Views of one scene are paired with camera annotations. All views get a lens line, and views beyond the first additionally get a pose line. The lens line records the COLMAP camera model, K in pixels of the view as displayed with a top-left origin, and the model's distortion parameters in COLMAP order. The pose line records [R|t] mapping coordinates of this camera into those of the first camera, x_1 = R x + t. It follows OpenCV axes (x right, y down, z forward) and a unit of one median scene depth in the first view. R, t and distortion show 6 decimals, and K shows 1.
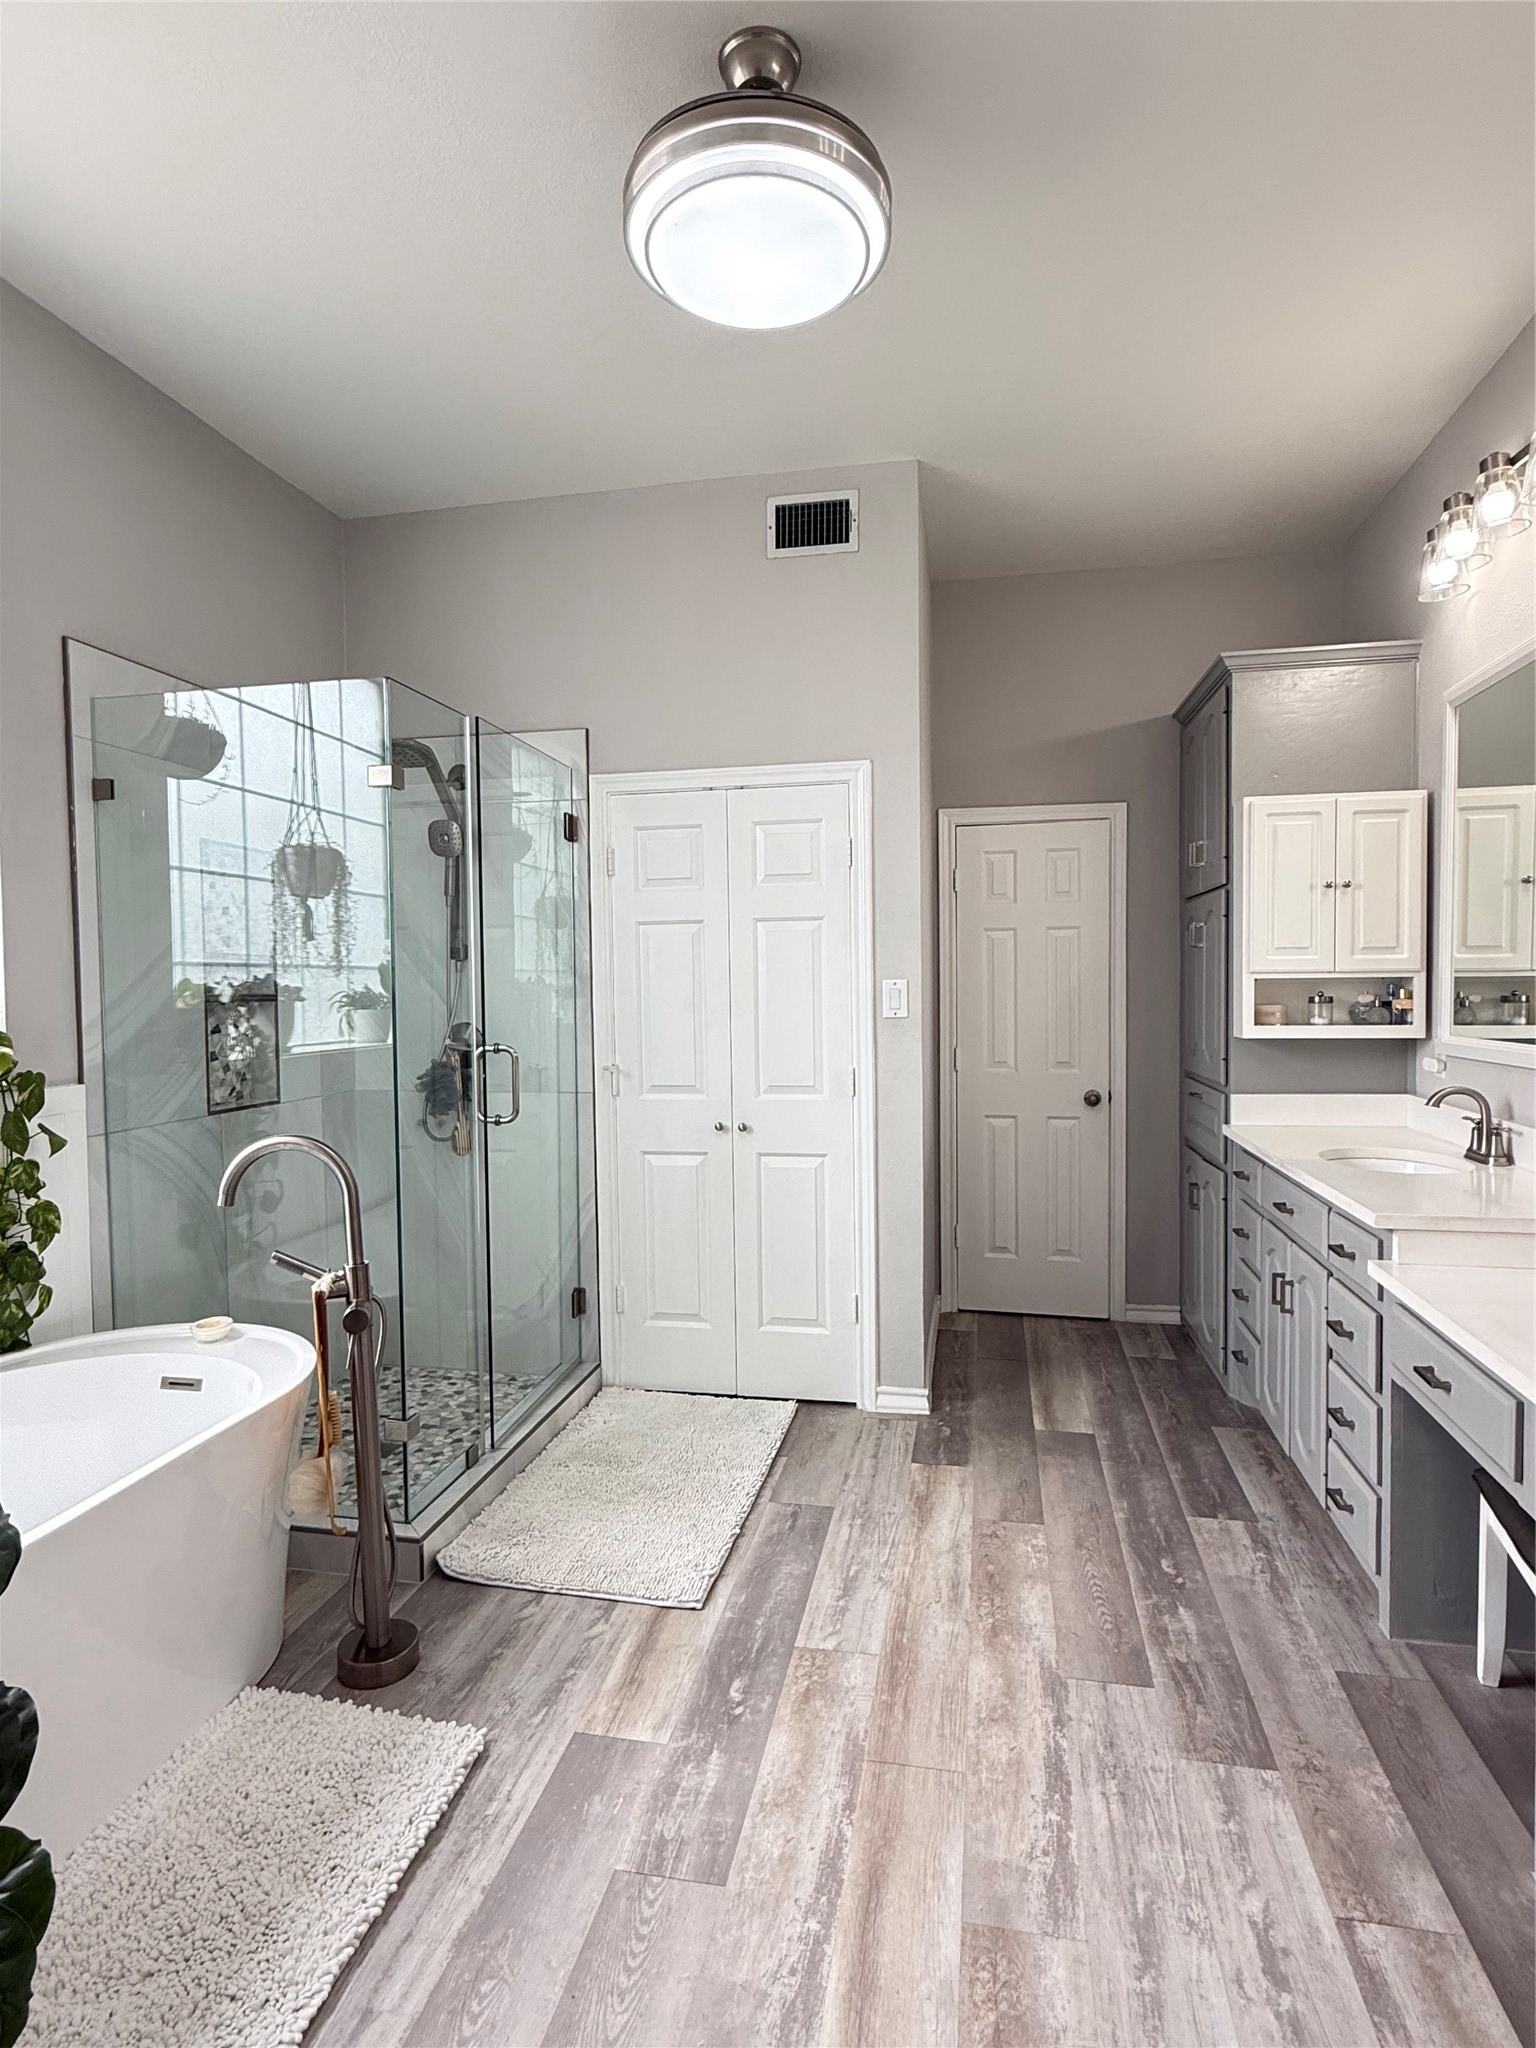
lens RADIAL K [[1079.0, 0, 772.3], [0, 1079.0, 1021.8], [0, 0, 1]] dist [0.003736, -0.001066]
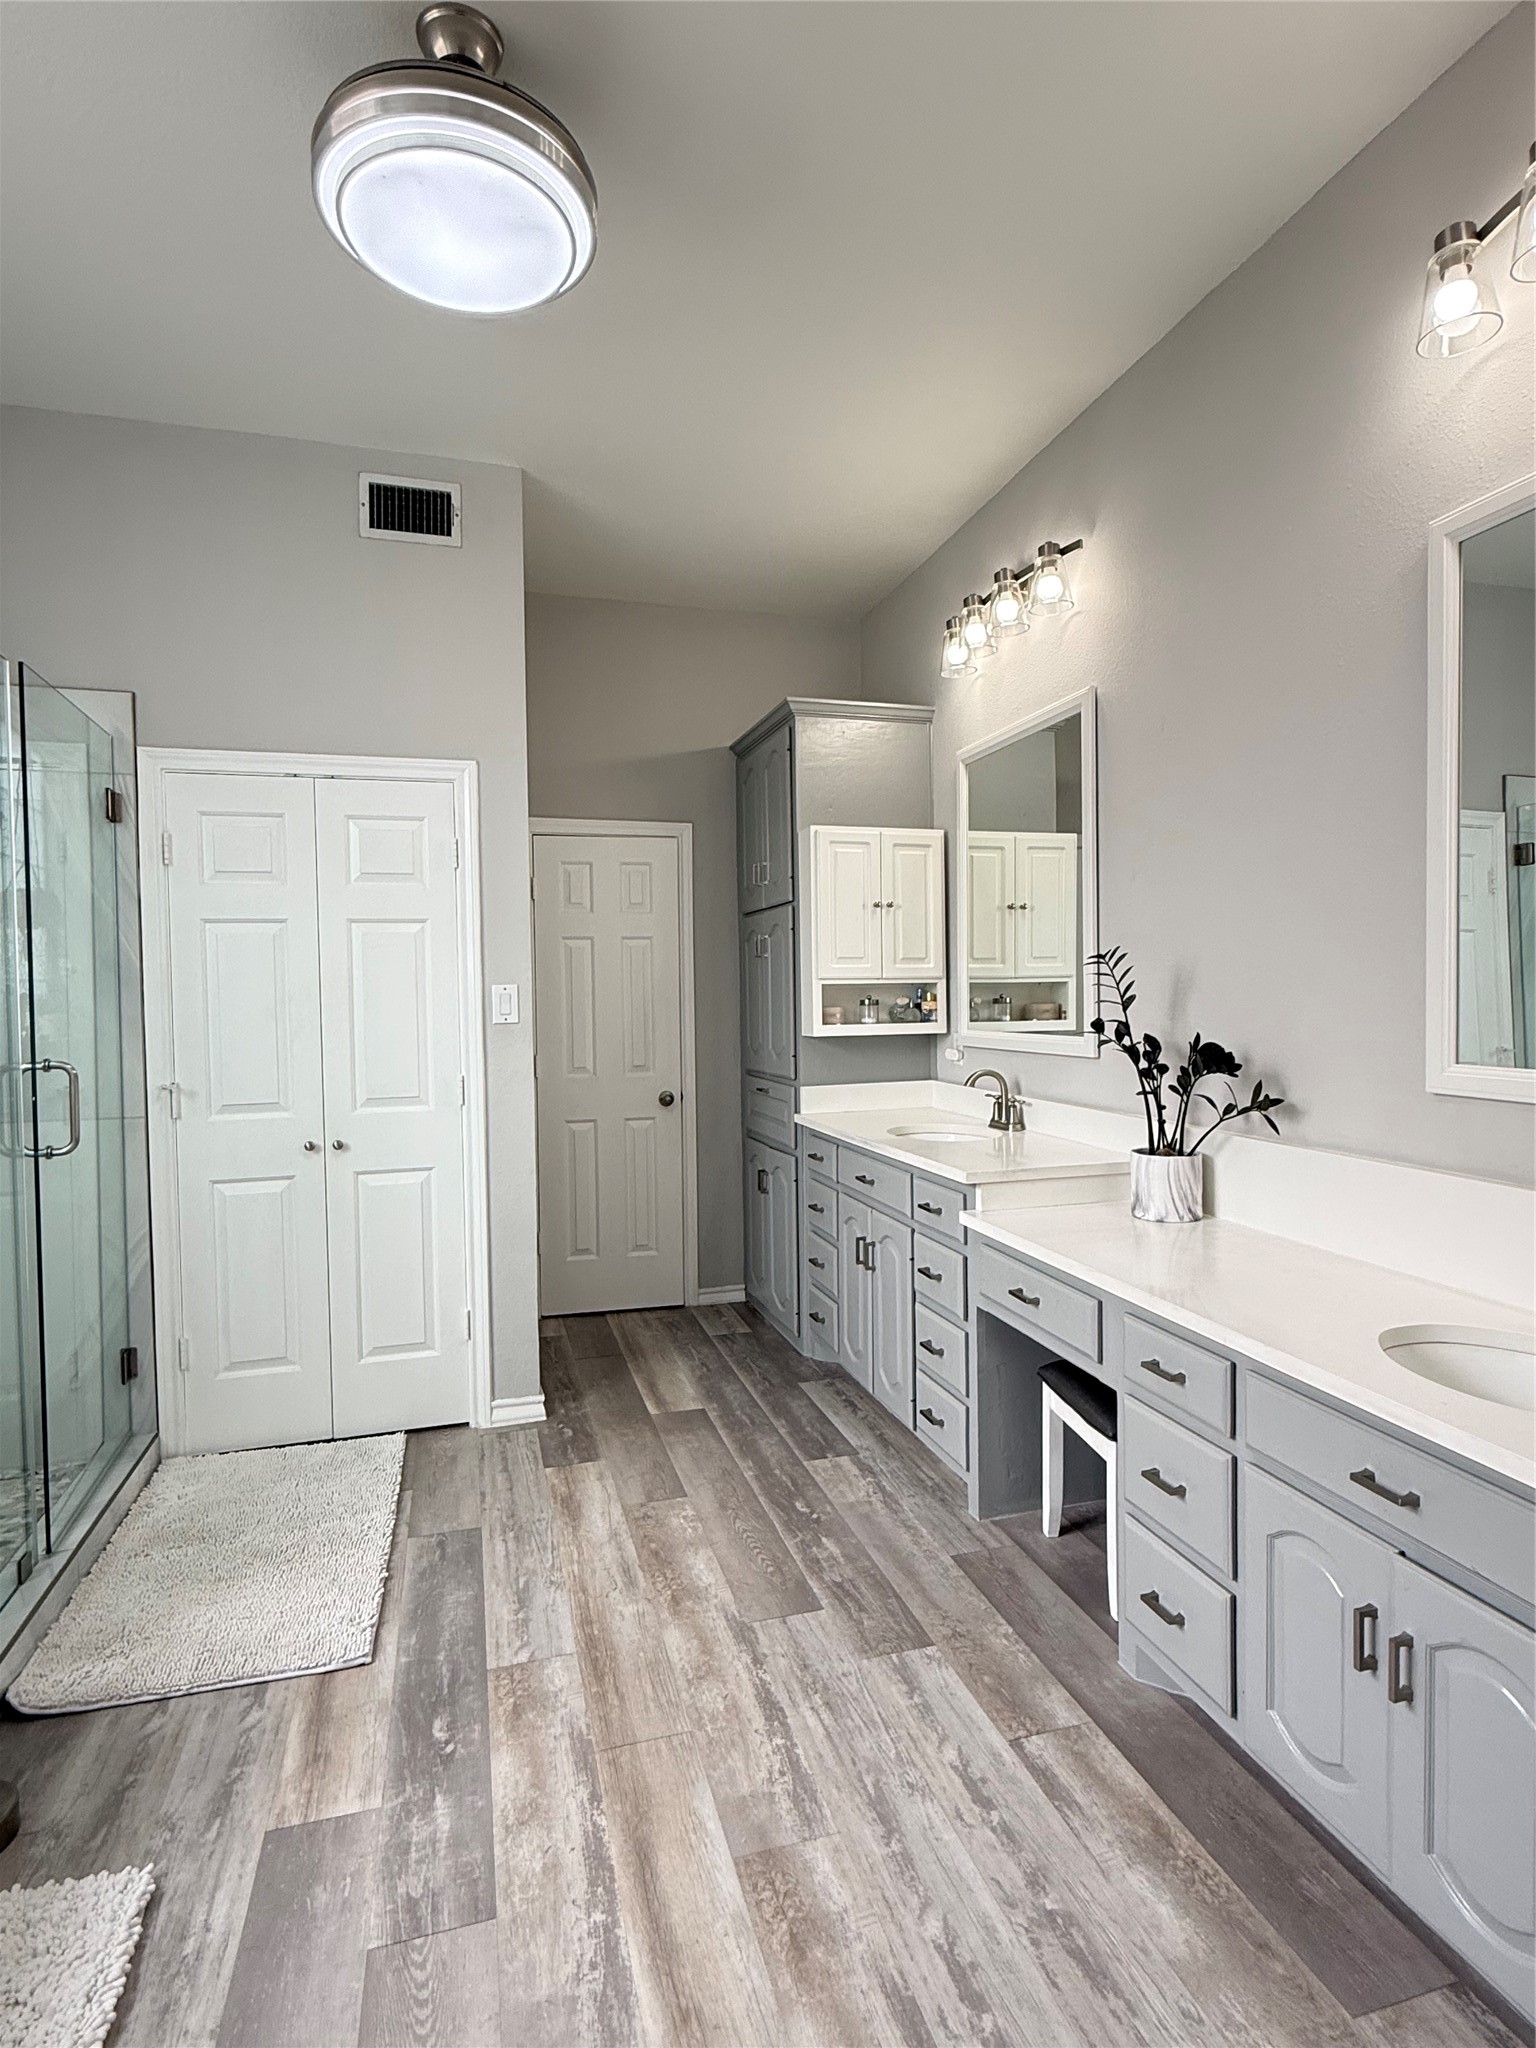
lens RADIAL K [[1079.0, 0, 768.9], [0, 1079.0, 1020.0], [0, 0, 1]] dist [0.003736, -0.001066]
pose [[0.887505, -0.012967, 0.460615, -0.151551], [0.020641, 0.999719, -0.011627, 0.011663], [-0.460335, 0.019827, 0.887524, 0.012852]]
